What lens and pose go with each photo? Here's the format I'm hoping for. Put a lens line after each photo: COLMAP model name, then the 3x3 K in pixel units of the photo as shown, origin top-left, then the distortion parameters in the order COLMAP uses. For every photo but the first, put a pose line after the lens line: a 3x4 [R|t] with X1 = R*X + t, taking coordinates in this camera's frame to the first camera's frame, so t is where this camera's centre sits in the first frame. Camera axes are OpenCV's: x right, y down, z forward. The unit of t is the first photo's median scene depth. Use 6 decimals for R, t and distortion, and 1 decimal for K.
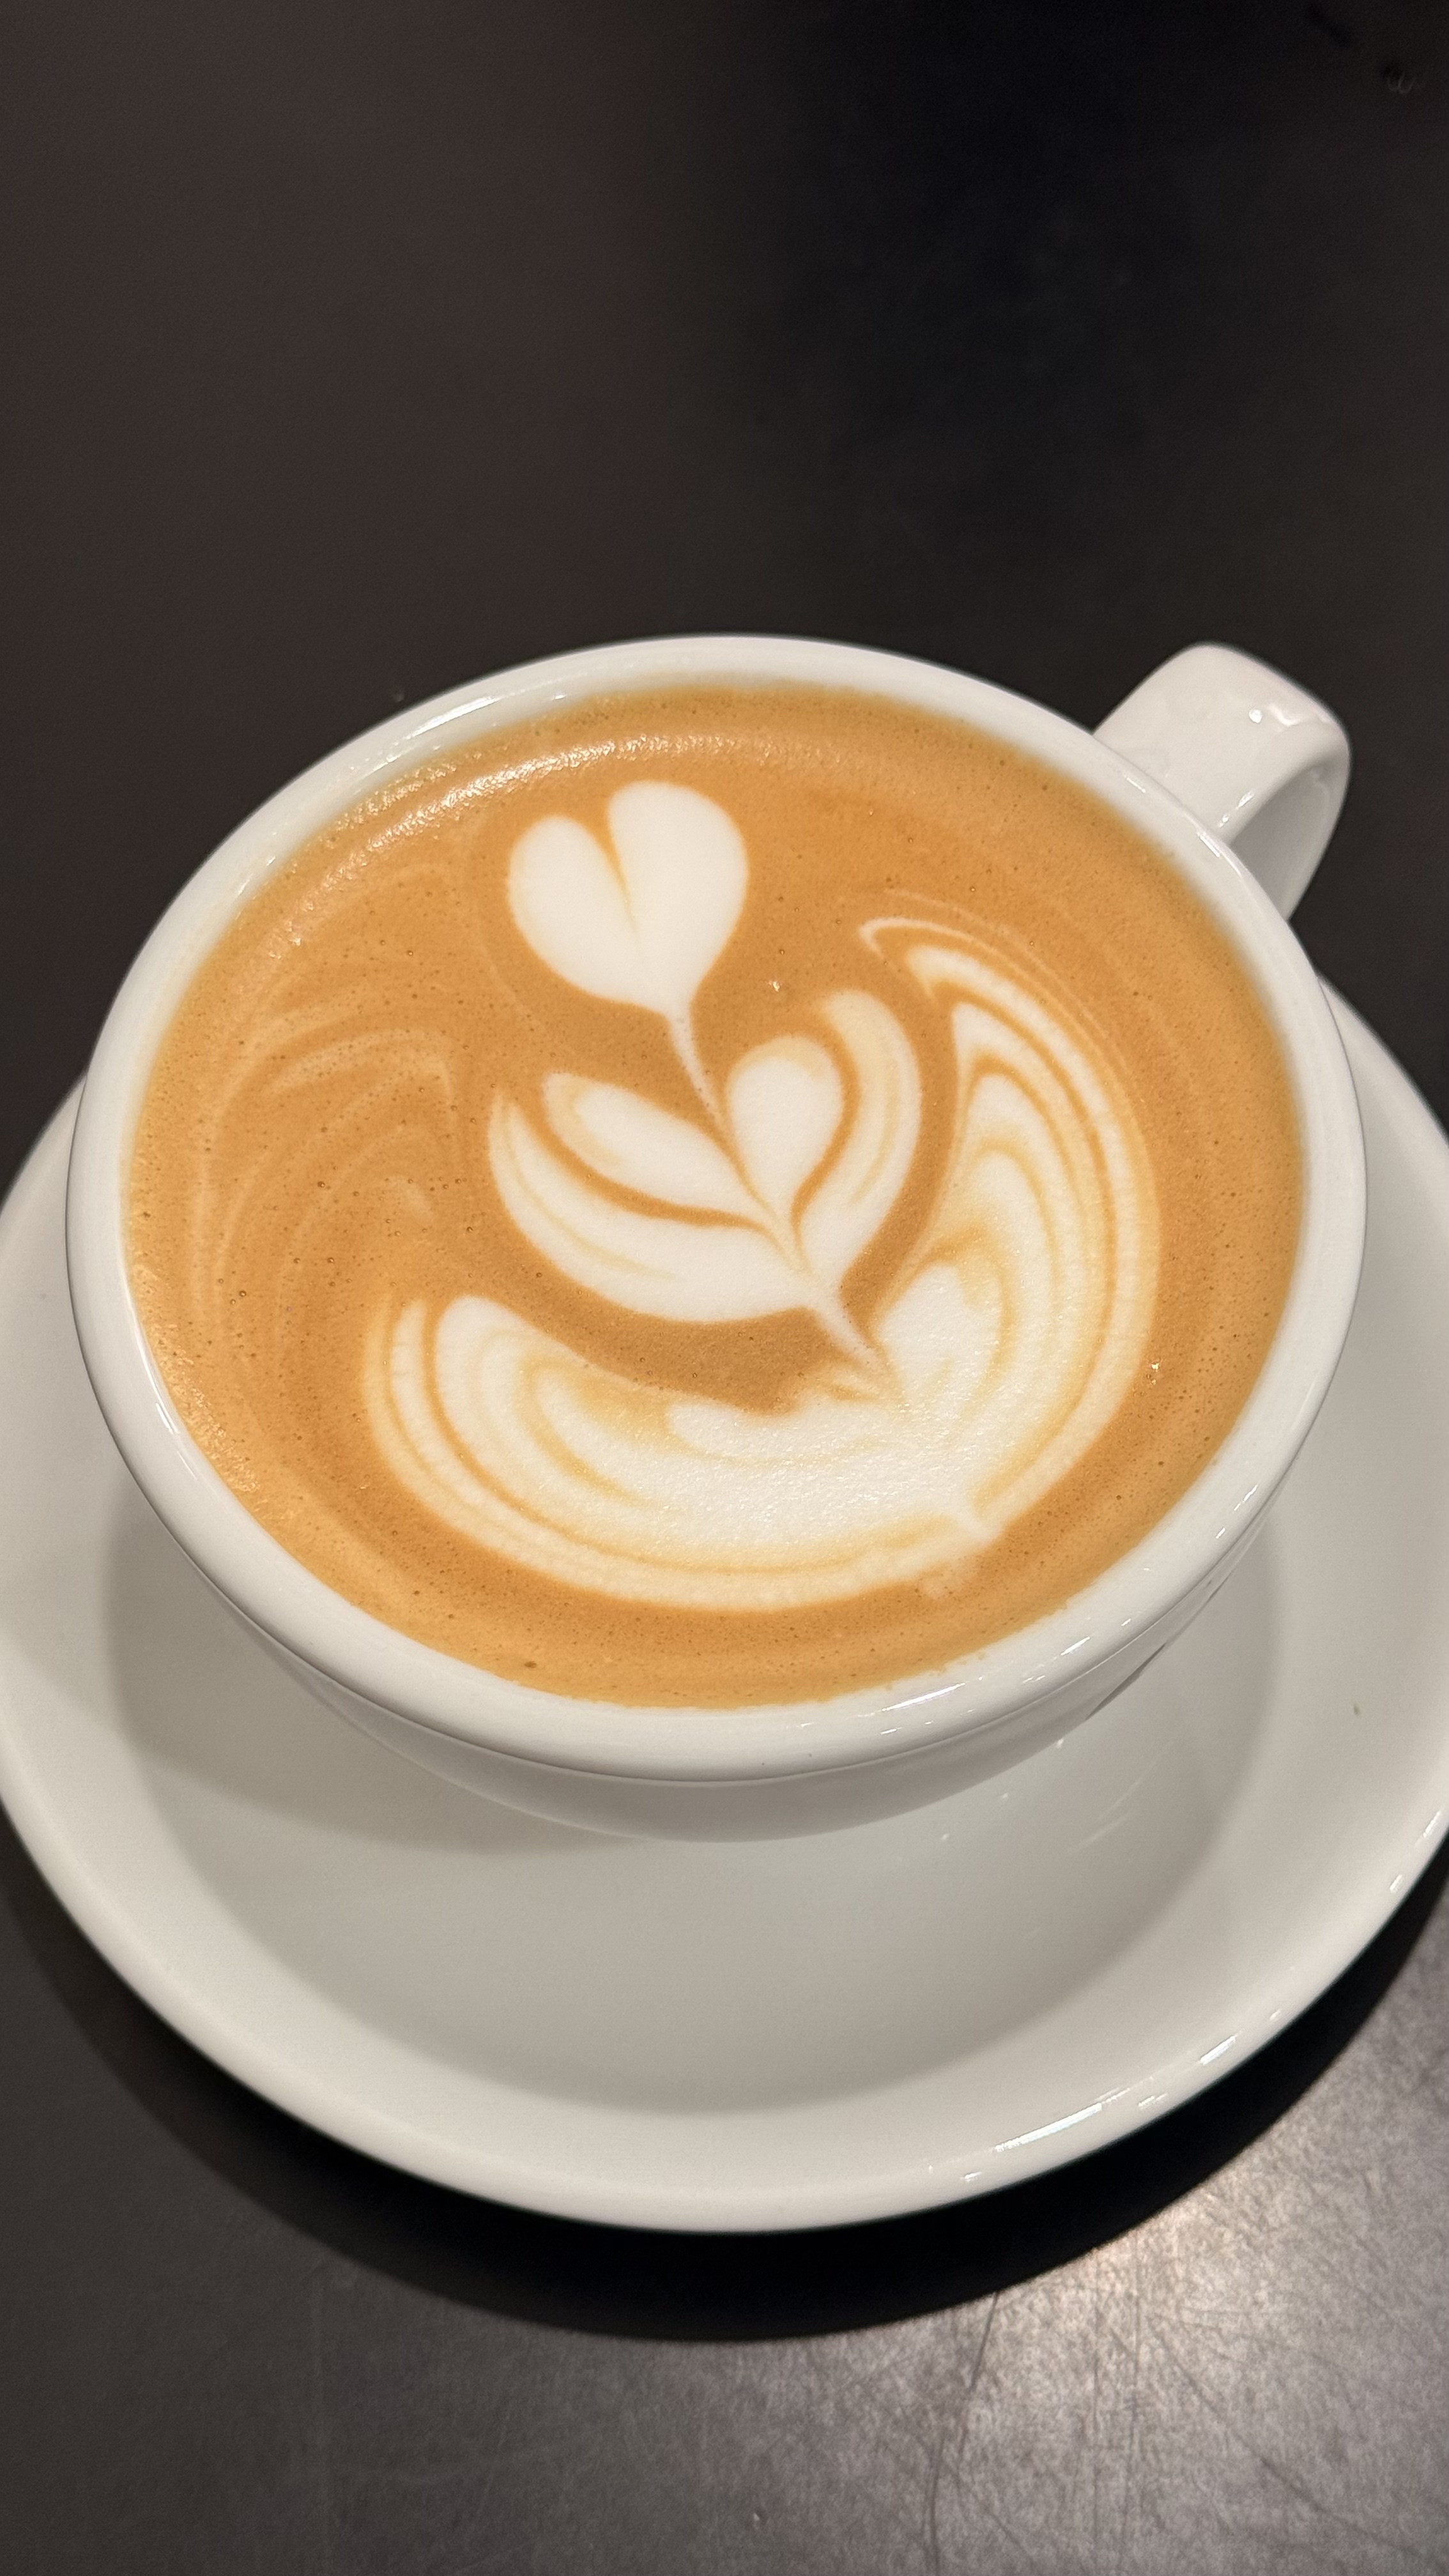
lens RADIAL K [[3417.0, 0, 724.5], [0, 3417.0, 1288.0], [0, 0, 1]] dist [0.111599, -0.005436]
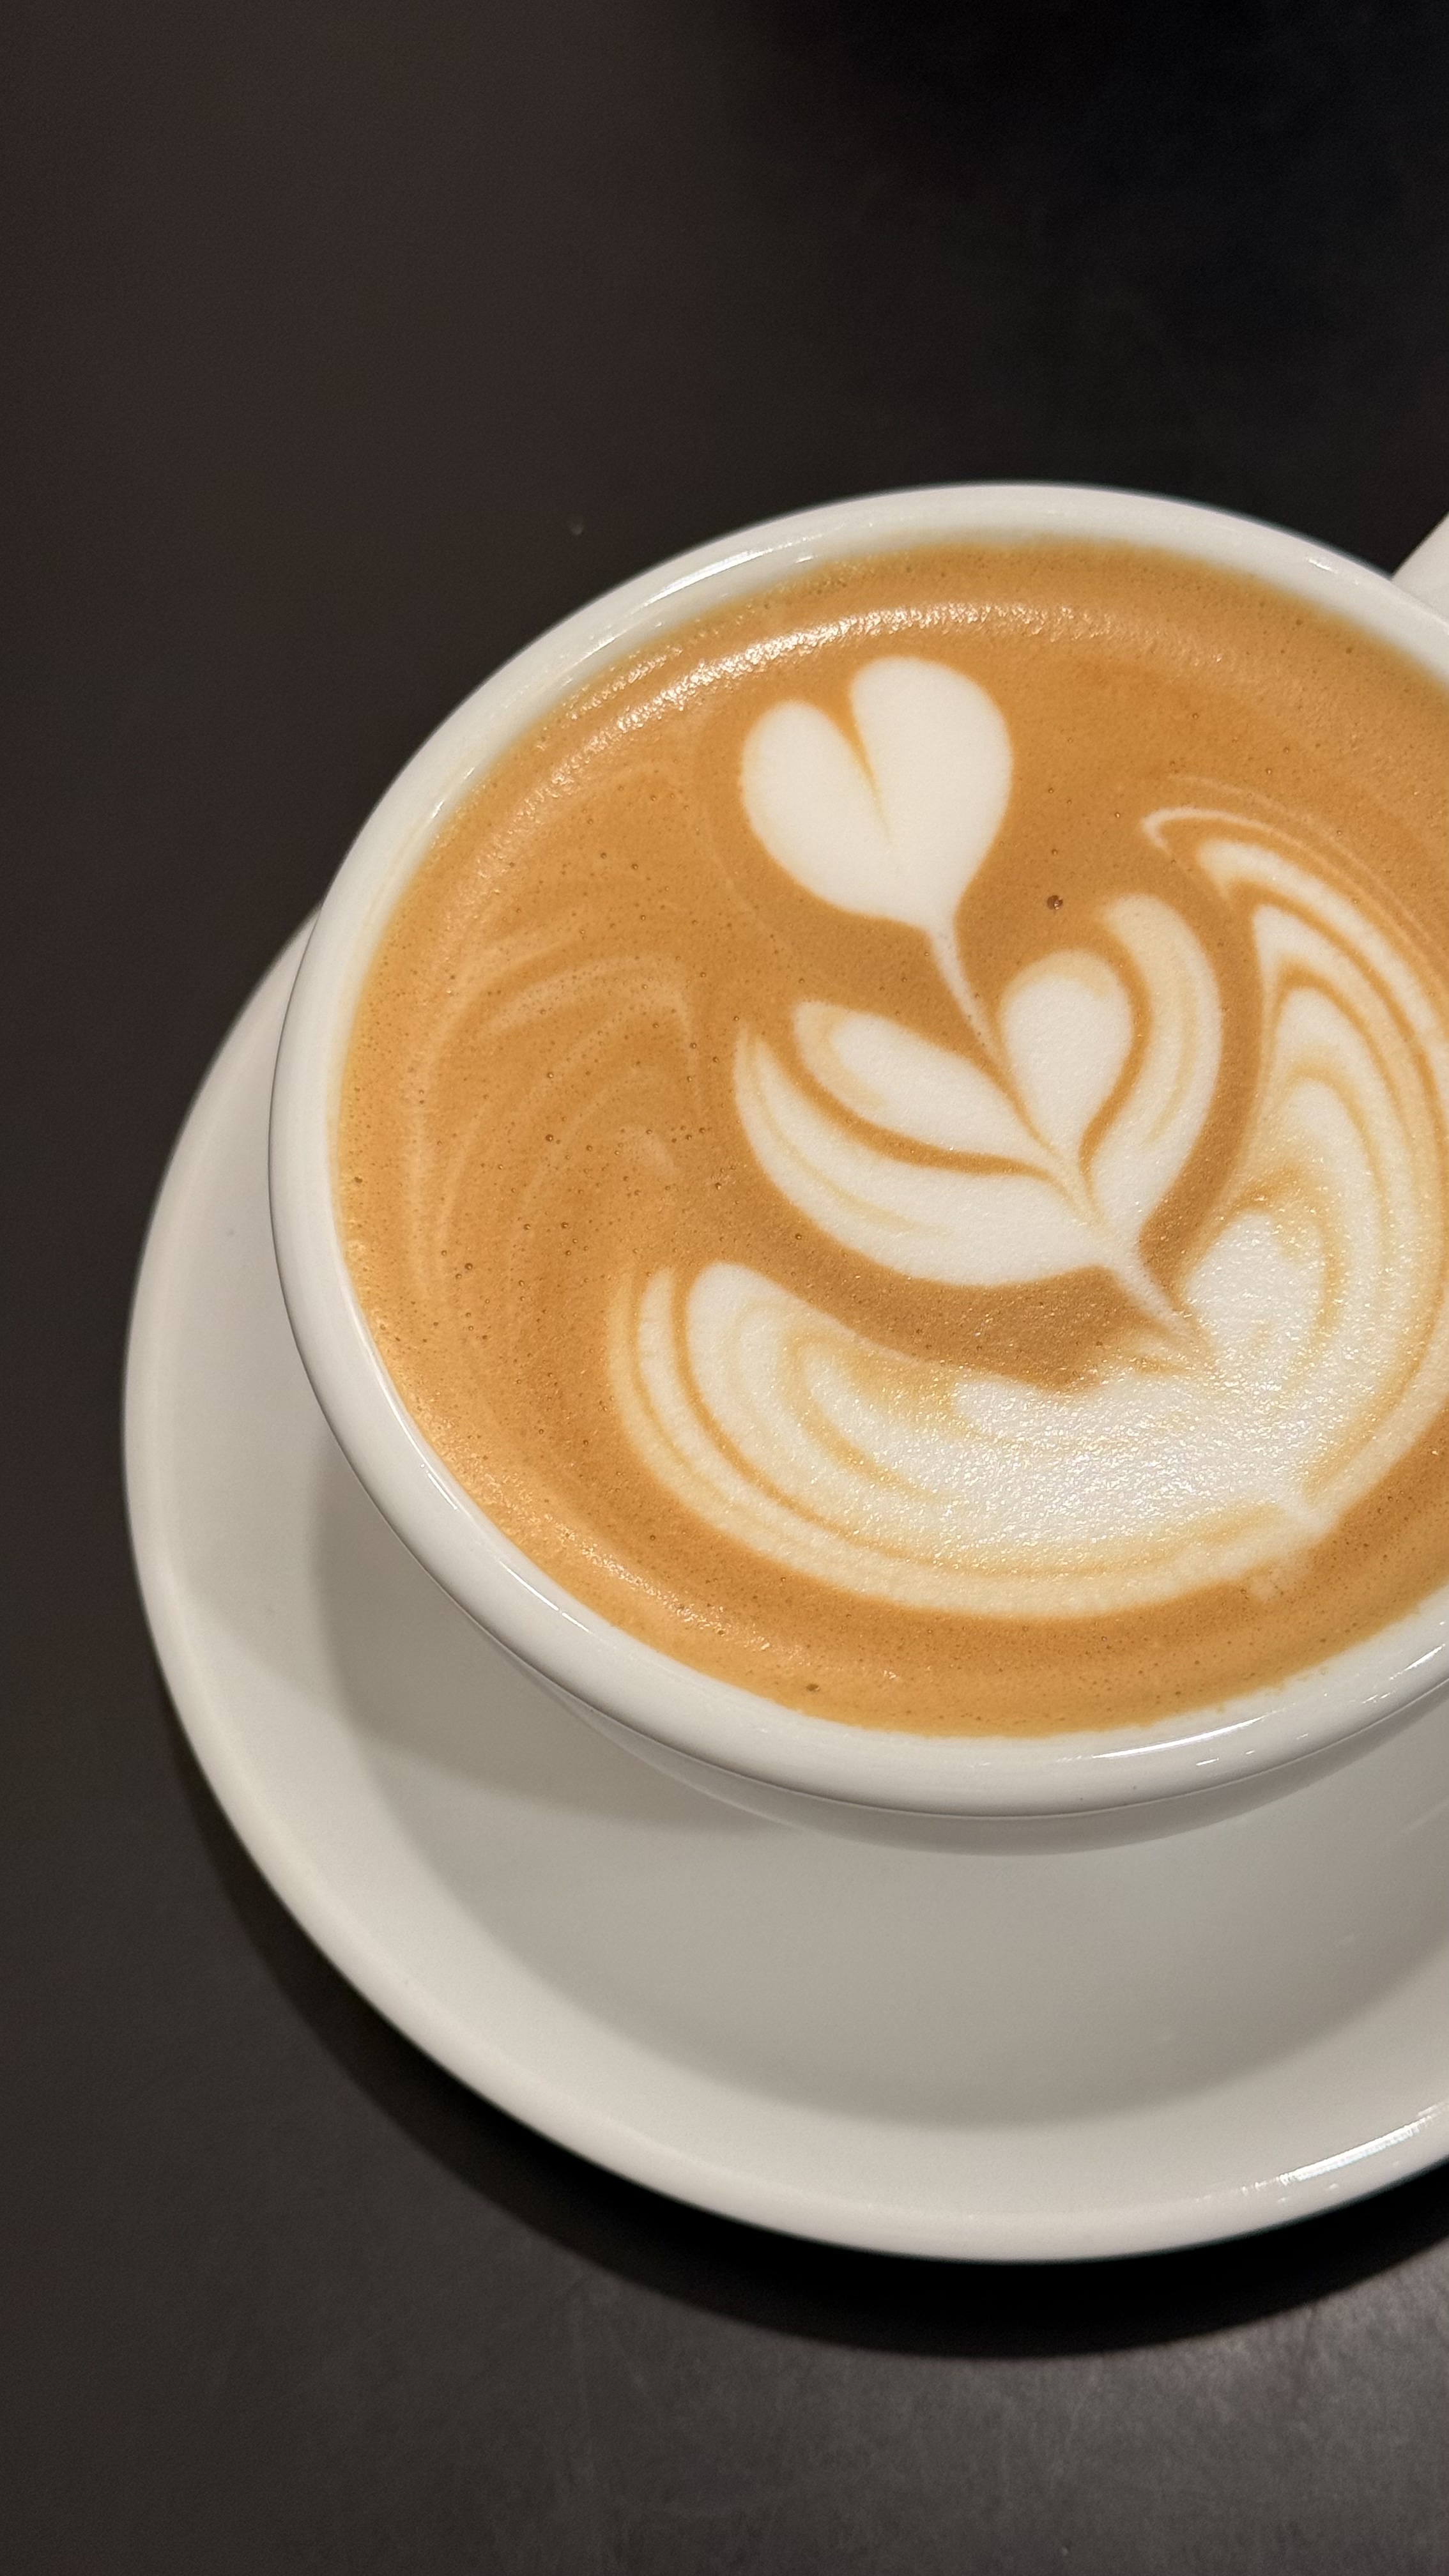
lens RADIAL K [[3417.0, 0, 724.5], [0, 3417.0, 1288.0], [0, 0, 1]] dist [0.111599, -0.005436]
pose [[0.999082, -0.028036, -0.032376, -0.044371], [0.030586, 0.996233, 0.081141, -0.062263], [0.029979, -0.082056, 0.996177, 0.108520]]
